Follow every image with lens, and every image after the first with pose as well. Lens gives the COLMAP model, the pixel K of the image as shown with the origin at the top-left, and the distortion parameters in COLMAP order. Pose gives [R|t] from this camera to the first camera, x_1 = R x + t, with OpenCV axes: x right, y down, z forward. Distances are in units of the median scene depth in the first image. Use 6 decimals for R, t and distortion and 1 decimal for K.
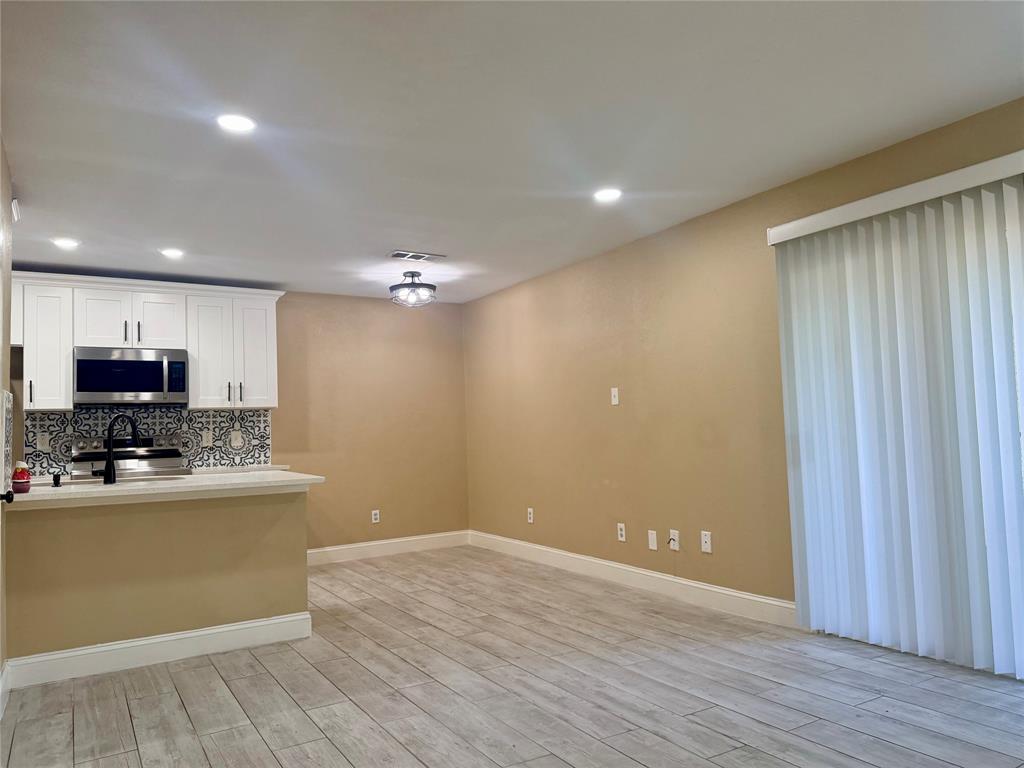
lens RADIAL K [[726.2, 0, 531.6], [0, 726.2, 378.0], [0, 0, 1]] dist [0.039279, -0.045319]
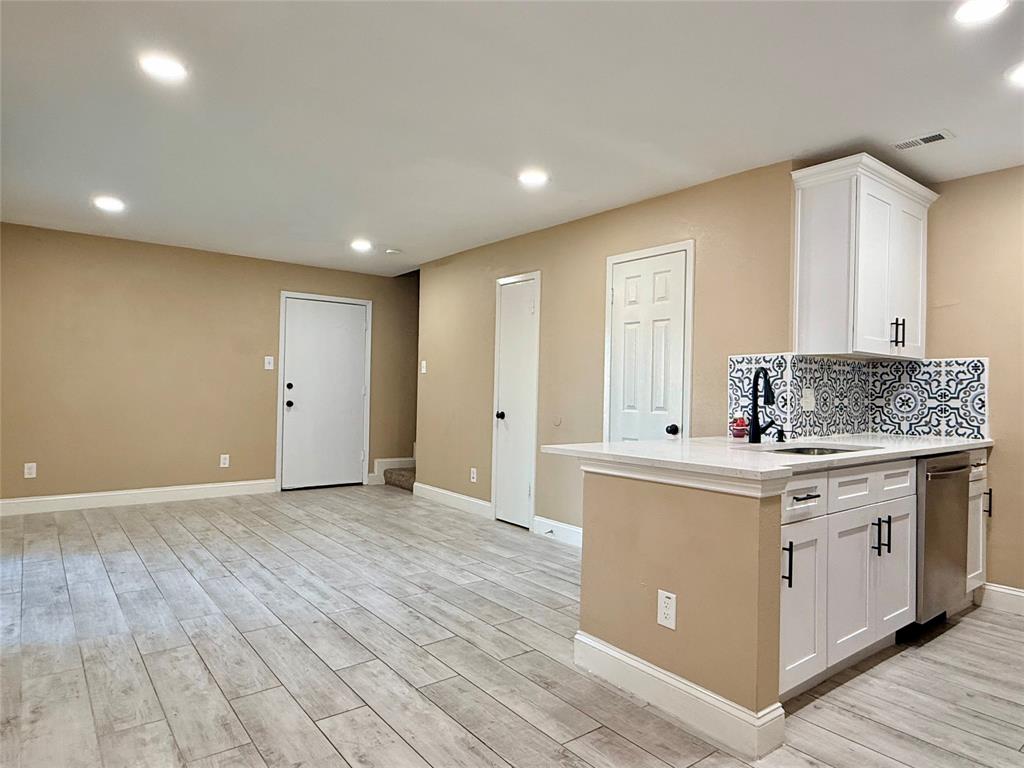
lens RADIAL K [[627.0, 0, 509.8], [0, 627.0, 385.8], [0, 0, 1]] dist [-0.010285, 0.008420]
pose [[-0.995945, 0.008906, -0.089519, -0.198561], [0.015827, 0.996913, -0.076905, 0.130735], [0.088558, -0.078010, -0.993012, 1.813965]]
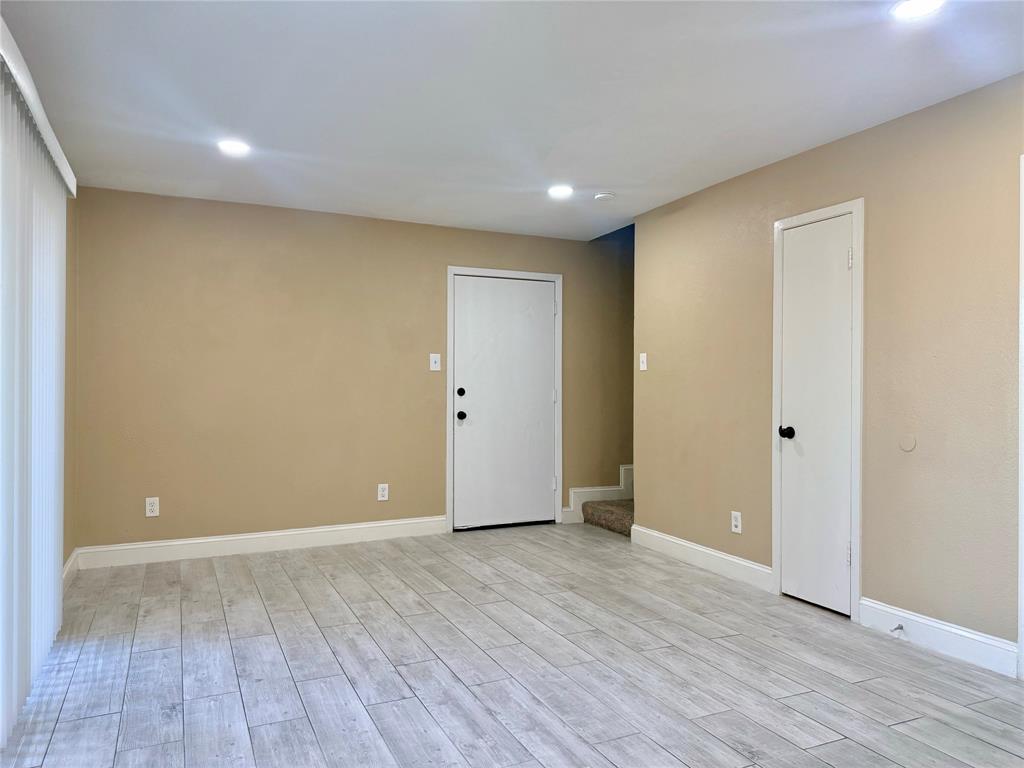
lens RADIAL K [[726.2, 0, 515.7], [0, 726.2, 377.5], [0, 0, 1]] dist [0.039279, -0.045319]
pose [[-0.990988, 0.030390, 0.130456, -0.050973], [0.018530, 0.995662, -0.091182, 0.097092], [-0.132661, -0.087943, -0.987252, 1.502790]]
